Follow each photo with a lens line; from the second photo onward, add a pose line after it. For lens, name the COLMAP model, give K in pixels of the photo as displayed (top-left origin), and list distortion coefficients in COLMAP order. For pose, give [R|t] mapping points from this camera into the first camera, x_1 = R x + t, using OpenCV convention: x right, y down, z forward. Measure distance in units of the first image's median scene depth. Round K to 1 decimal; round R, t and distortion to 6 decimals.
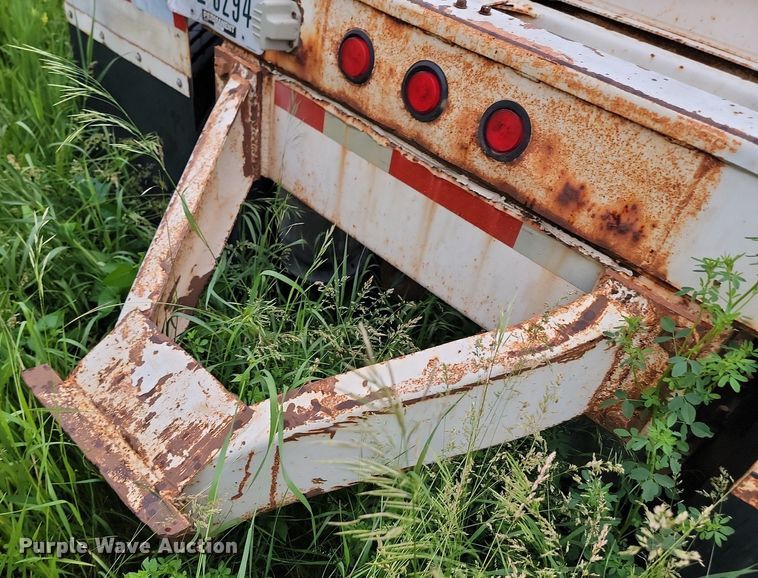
lens RADIAL K [[571.7, 0, 379.6], [0, 571.7, 290.2], [0, 0, 1]] dist [0.048255, 0.000817]
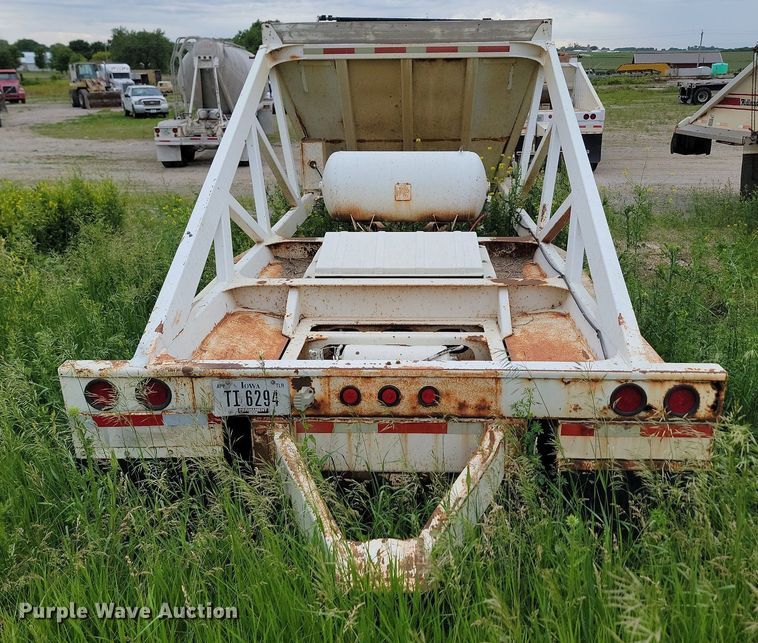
lens RADIAL K [[702.8, 0, 380.9], [0, 702.8, 322.5], [0, 0, 1]] dist [0.054385, 0.001788]
pose [[0.736114, -0.385353, 0.556453, -1.547206], [0.524742, 0.844182, -0.109555, -0.305799], [-0.427530, 0.372639, 0.823625, -1.636302]]
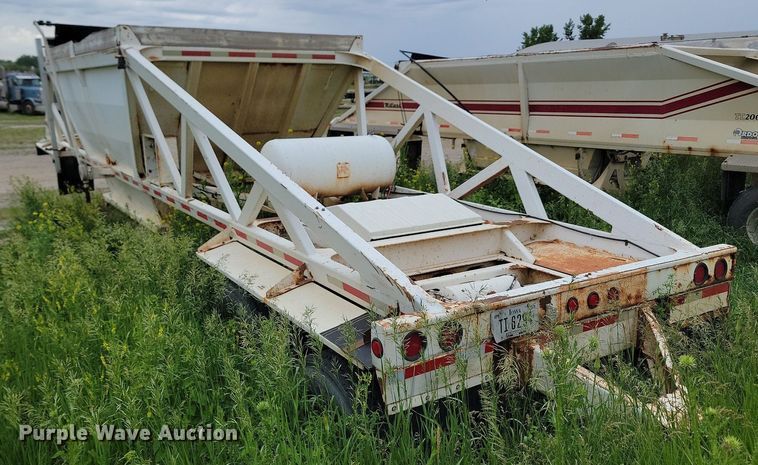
lens RADIAL K [[642.0, 0, 377.9], [0, 642.0, 231.5], [0, 0, 1]] dist [0.045908, -0.010447]
pose [[0.249483, -0.382018, 0.889843, -3.400224], [0.646697, 0.749689, 0.140536, -1.976879], [-0.720792, 0.540397, 0.434085, 0.082025]]
